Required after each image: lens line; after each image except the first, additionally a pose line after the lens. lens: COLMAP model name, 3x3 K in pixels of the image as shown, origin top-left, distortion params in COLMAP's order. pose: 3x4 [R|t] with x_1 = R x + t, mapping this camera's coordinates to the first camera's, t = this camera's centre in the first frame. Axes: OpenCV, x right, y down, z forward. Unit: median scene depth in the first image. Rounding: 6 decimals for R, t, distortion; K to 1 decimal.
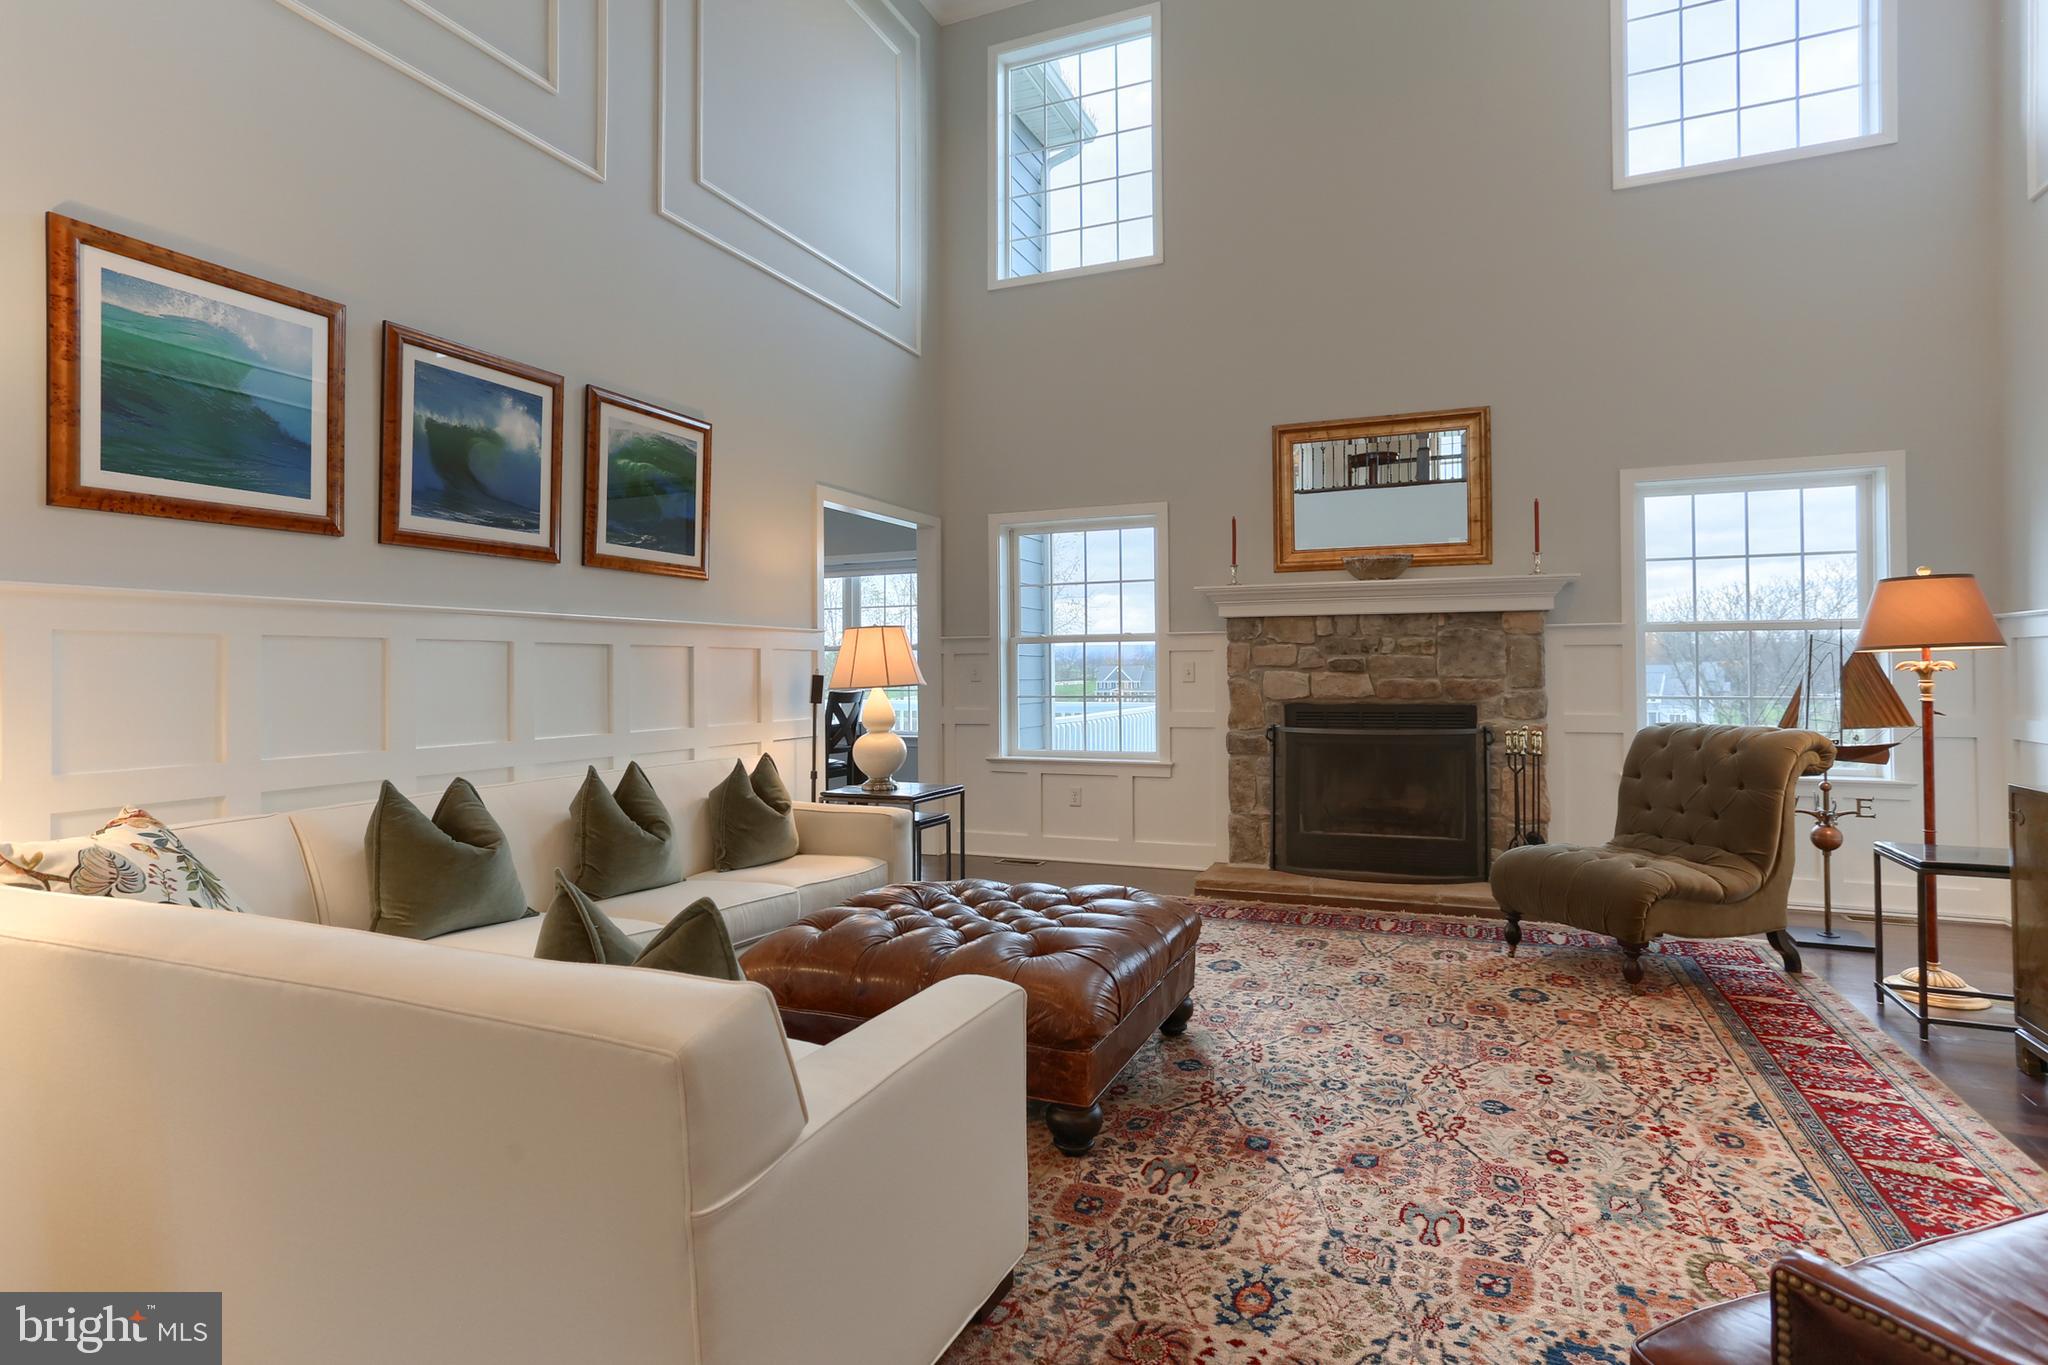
lens RADIAL K [[1022.7, 0, 1032.4], [0, 1022.7, 669.8], [0, 0, 1]] dist [-0.062786, 0.040002]
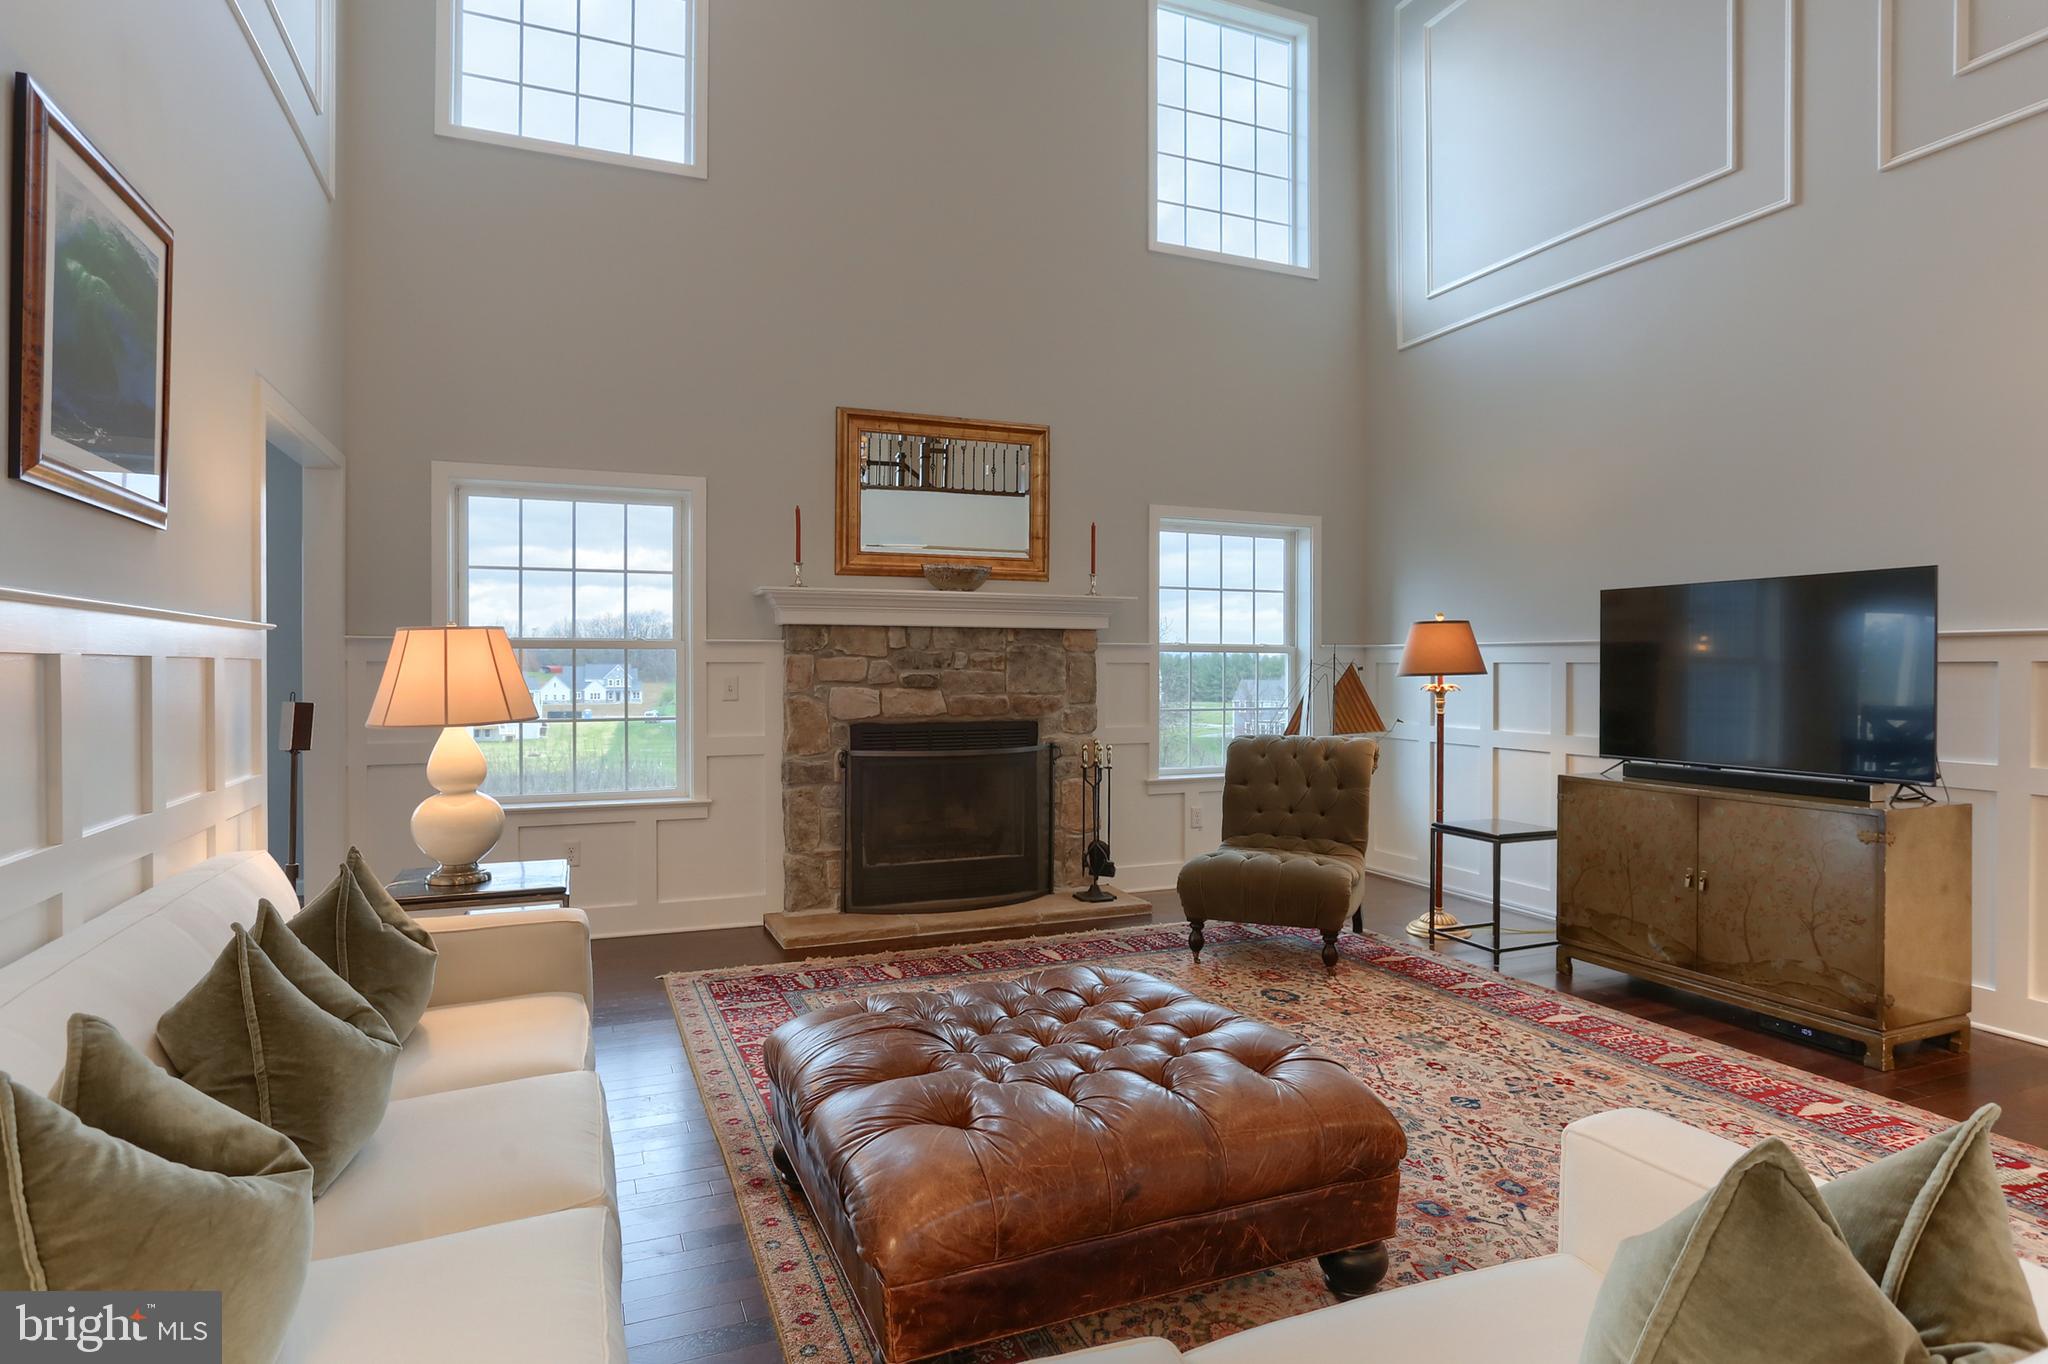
lens RADIAL K [[1071.3, 0, 1040.6], [0, 1071.3, 677.7], [0, 0, 1]] dist [-0.042310, 0.026224]
pose [[0.698027, -0.000445, 0.716071, -0.327806], [-0.006219, 0.999958, 0.006683, -0.015277], [-0.716044, -0.009118, 0.697995, 0.251796]]
